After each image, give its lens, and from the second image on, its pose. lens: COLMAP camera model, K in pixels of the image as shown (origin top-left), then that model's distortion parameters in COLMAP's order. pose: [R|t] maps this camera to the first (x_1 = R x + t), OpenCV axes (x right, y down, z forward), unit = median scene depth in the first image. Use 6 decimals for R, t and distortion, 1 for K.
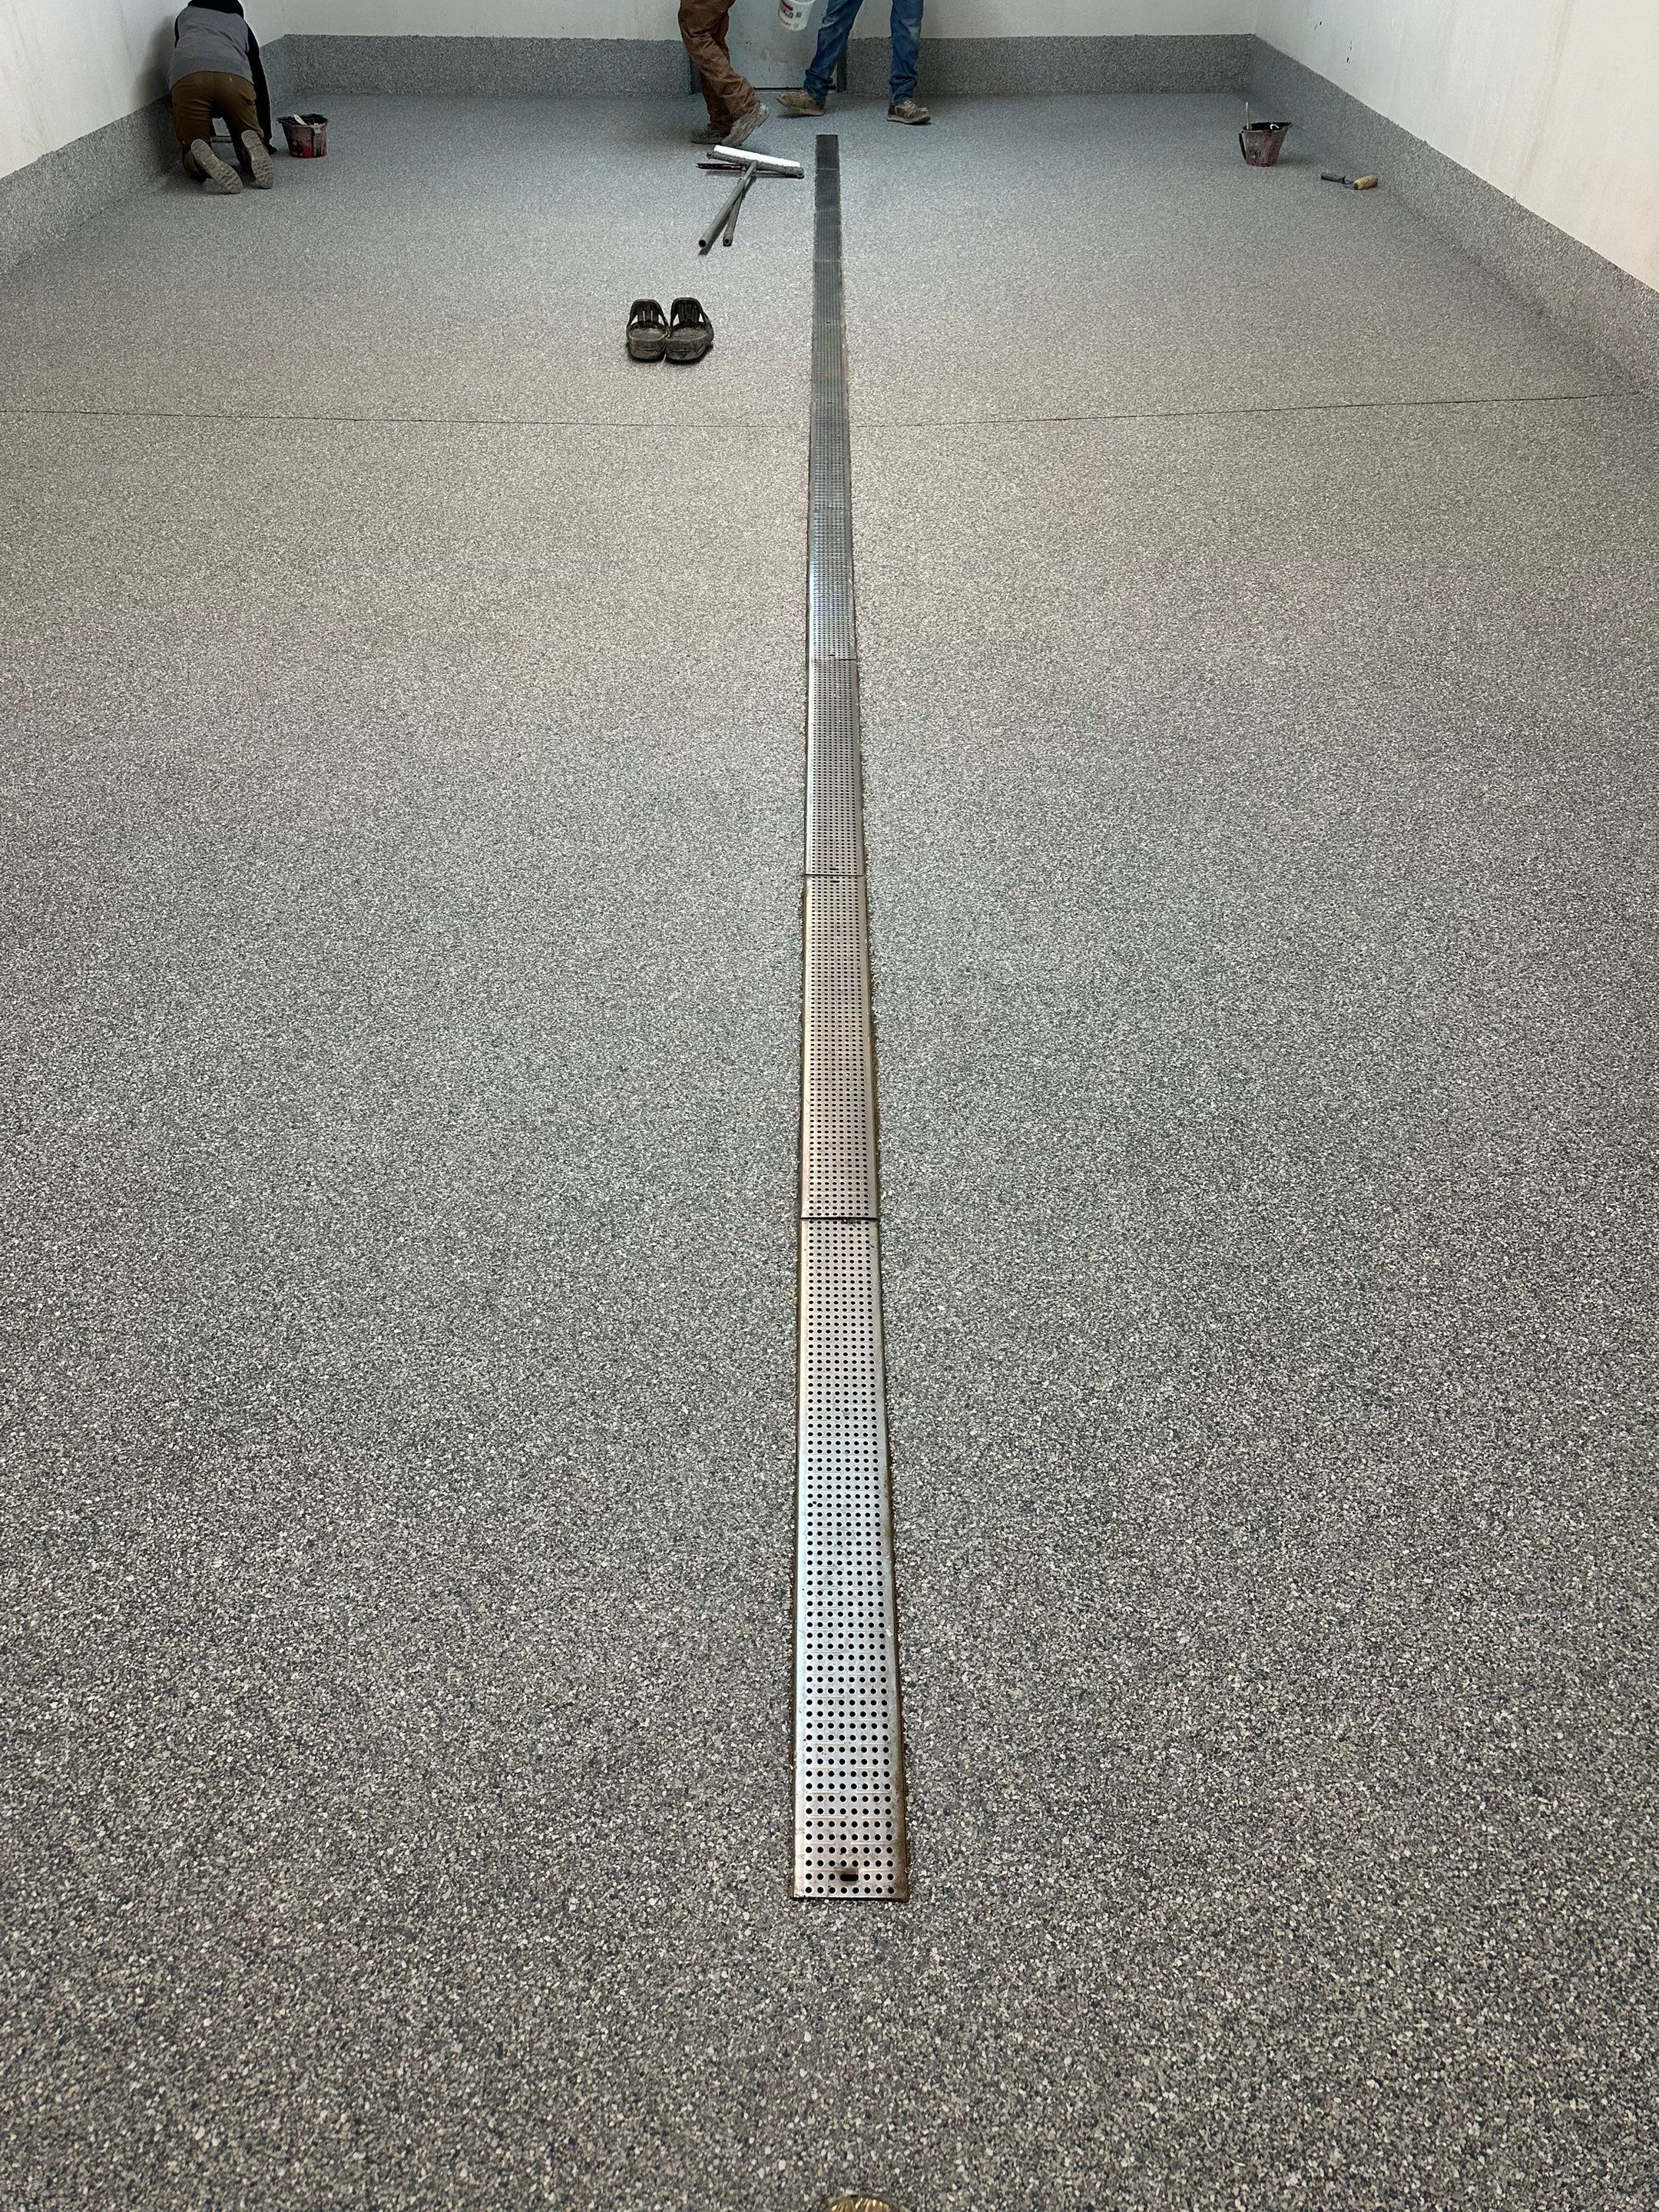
lens RADIAL K [[1556.3, 0, 820.4], [0, 1556.3, 1093.4], [0, 0, 1]] dist [0.043012, -0.048247]
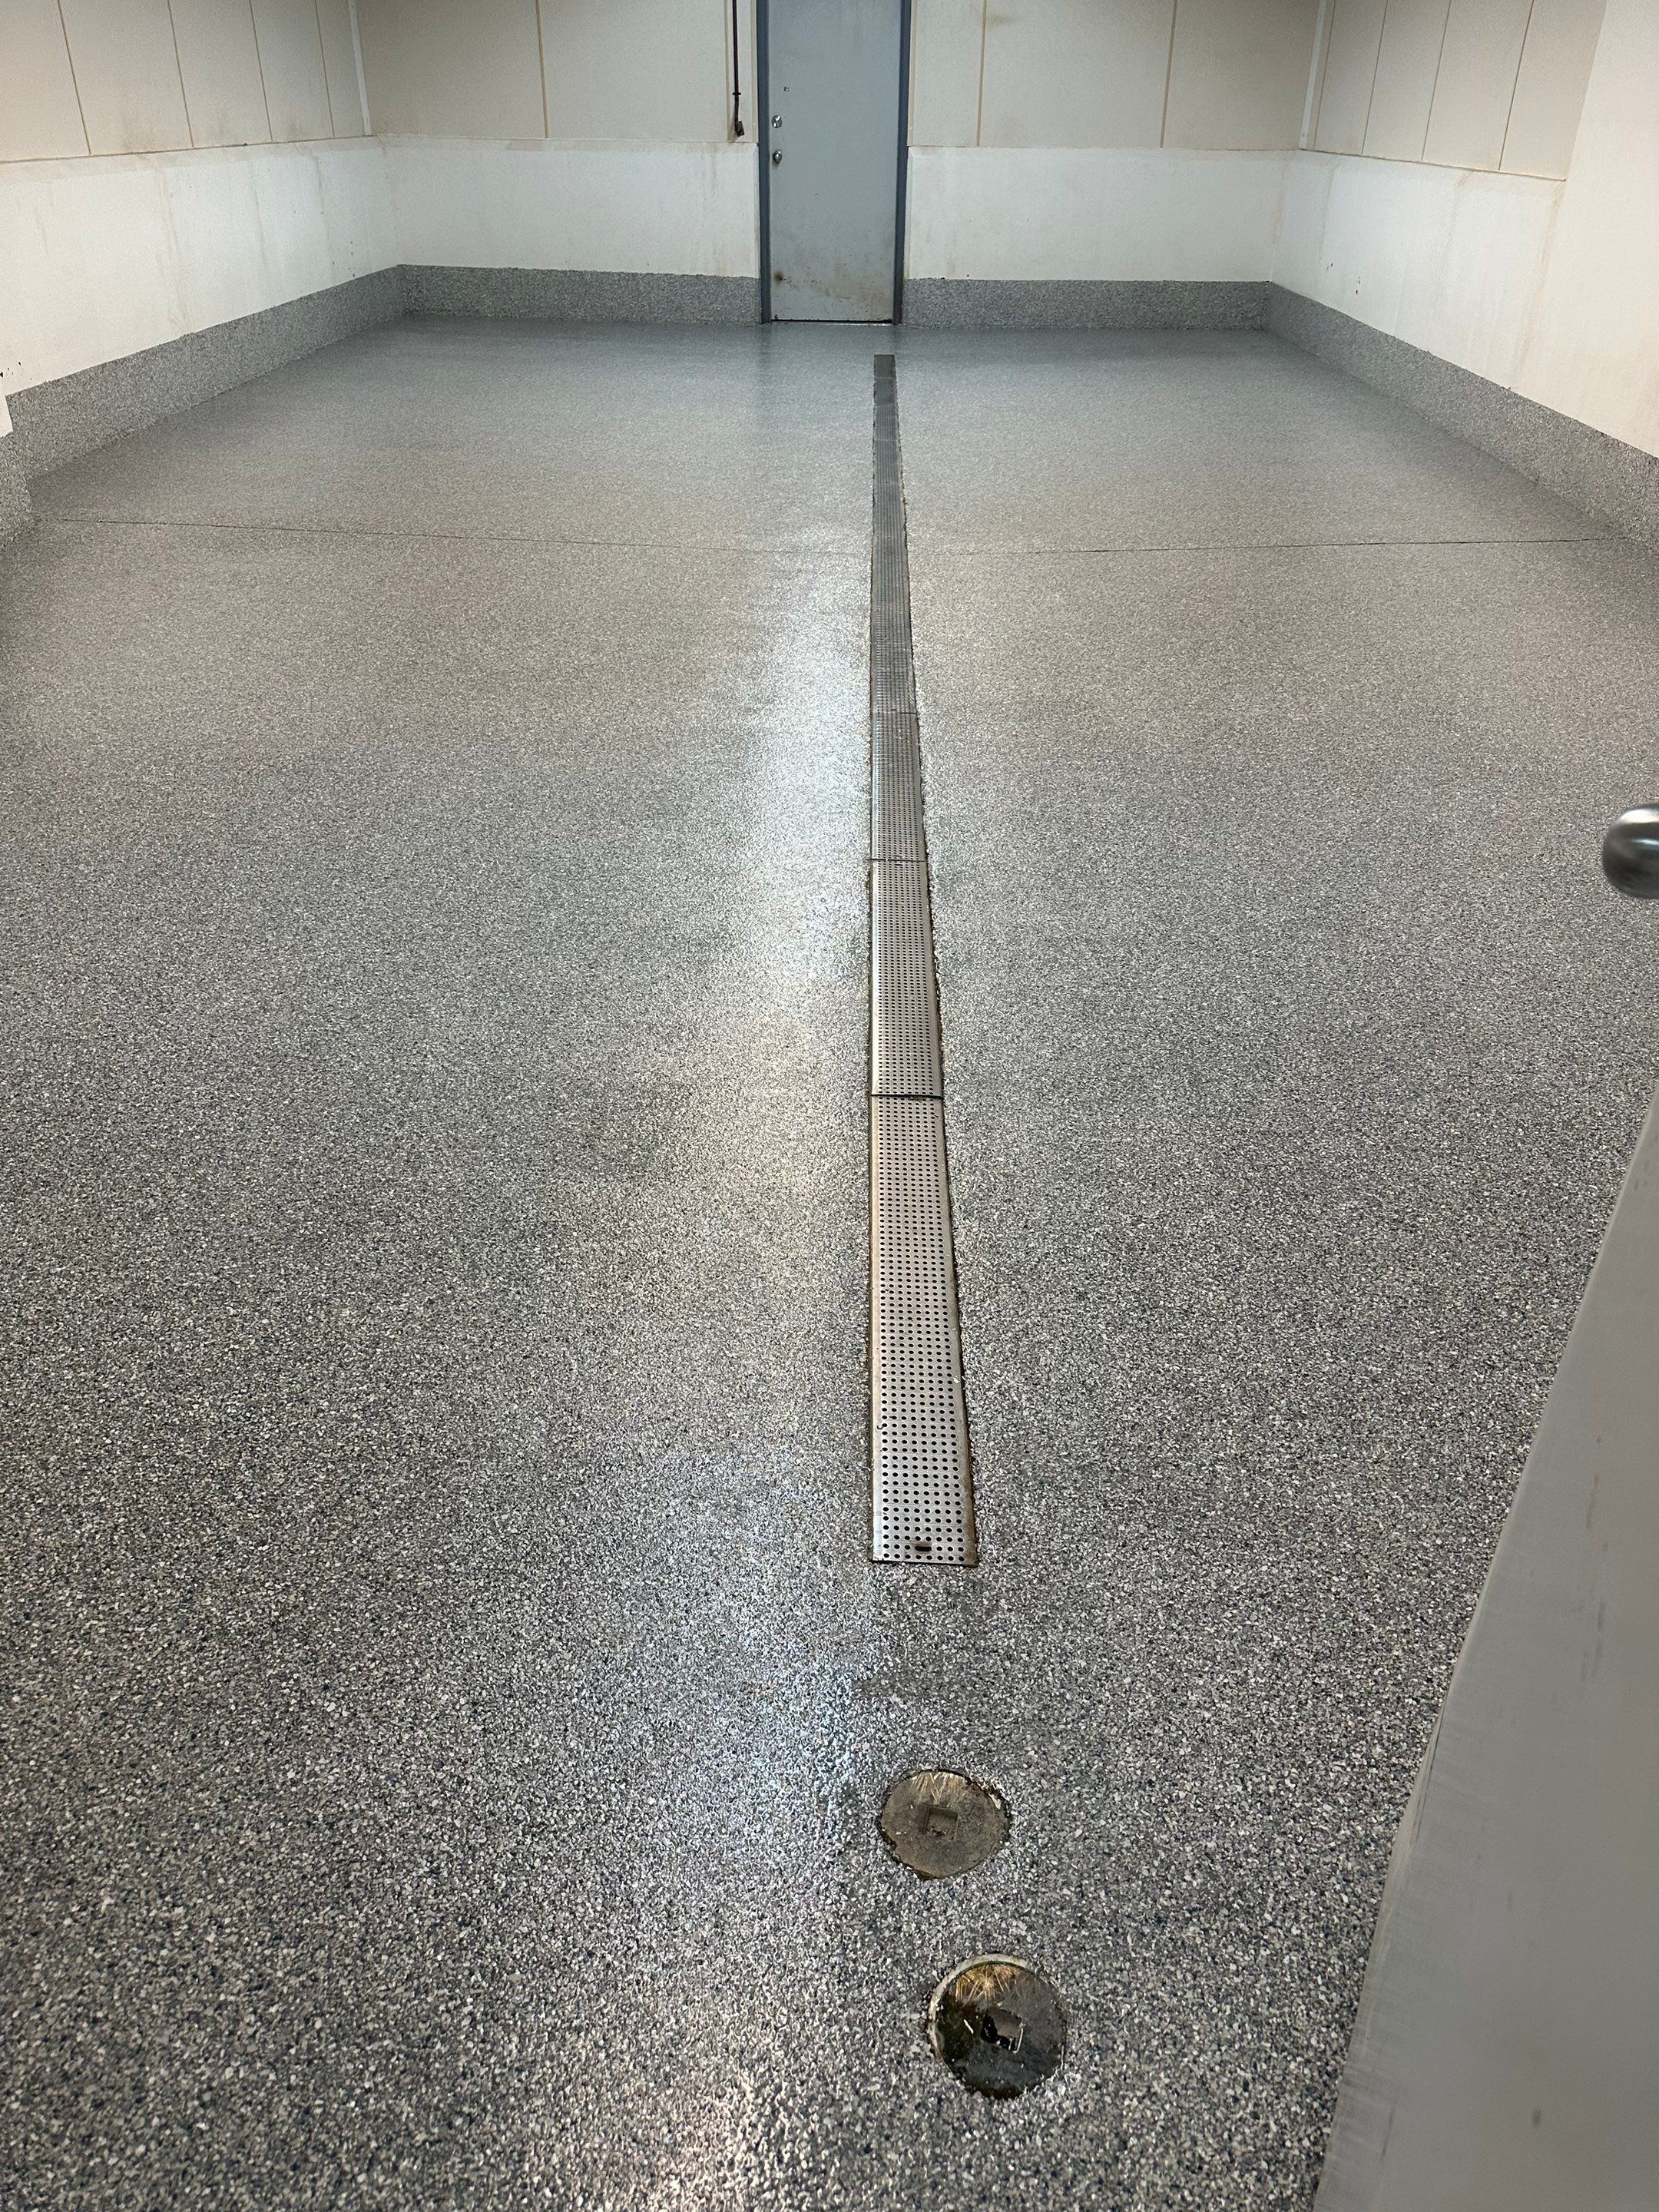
lens RADIAL K [[1556.3, 0, 836.4], [0, 1556.3, 1104.7], [0, 0, 1]] dist [0.043012, -0.048247]
pose [[0.999672, 0.024146, -0.008523, -0.023490], [-0.025077, 0.990518, -0.135075, 0.198234], [0.005181, 0.135245, 0.990799, -0.068090]]
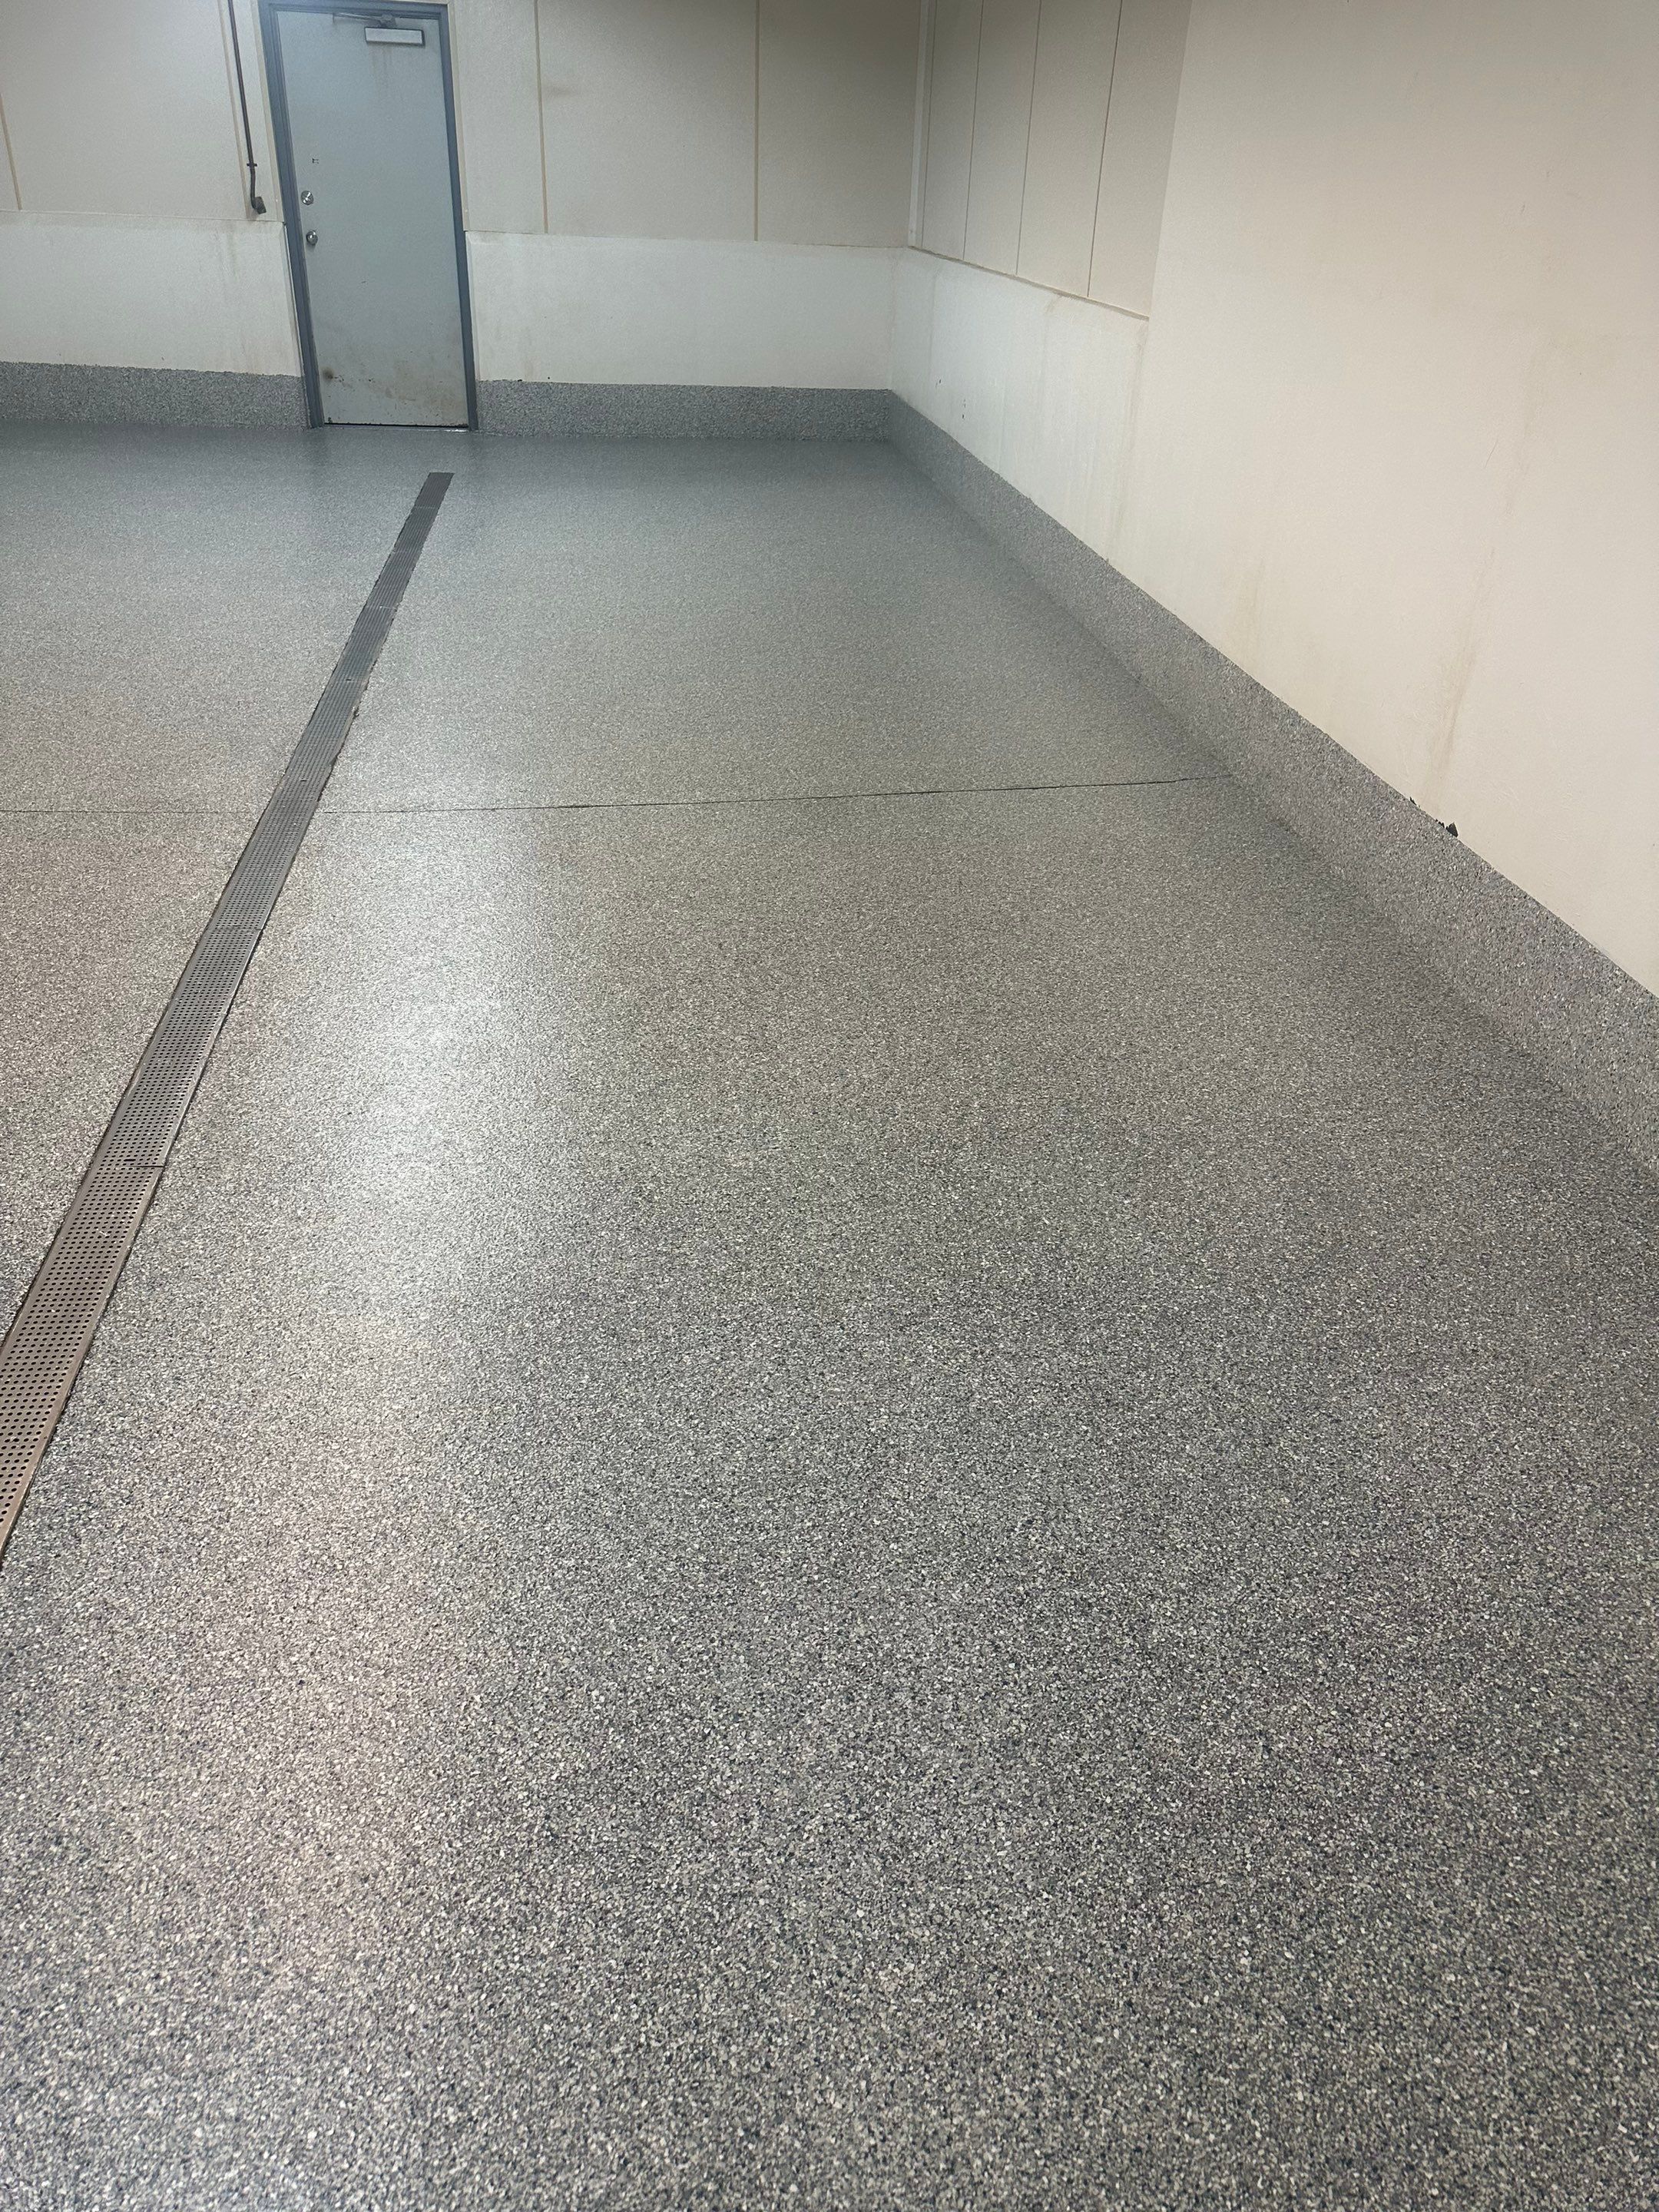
lens RADIAL K [[1556.3, 0, 833.0], [0, 1556.3, 1107.2], [0, 0, 1]] dist [0.043012, -0.048247]
pose [[0.990228, -0.030453, 0.136095, 0.311634], [0.051725, 0.986462, -0.155619, -0.245611], [-0.129514, 0.161137, 0.978397, 0.355200]]
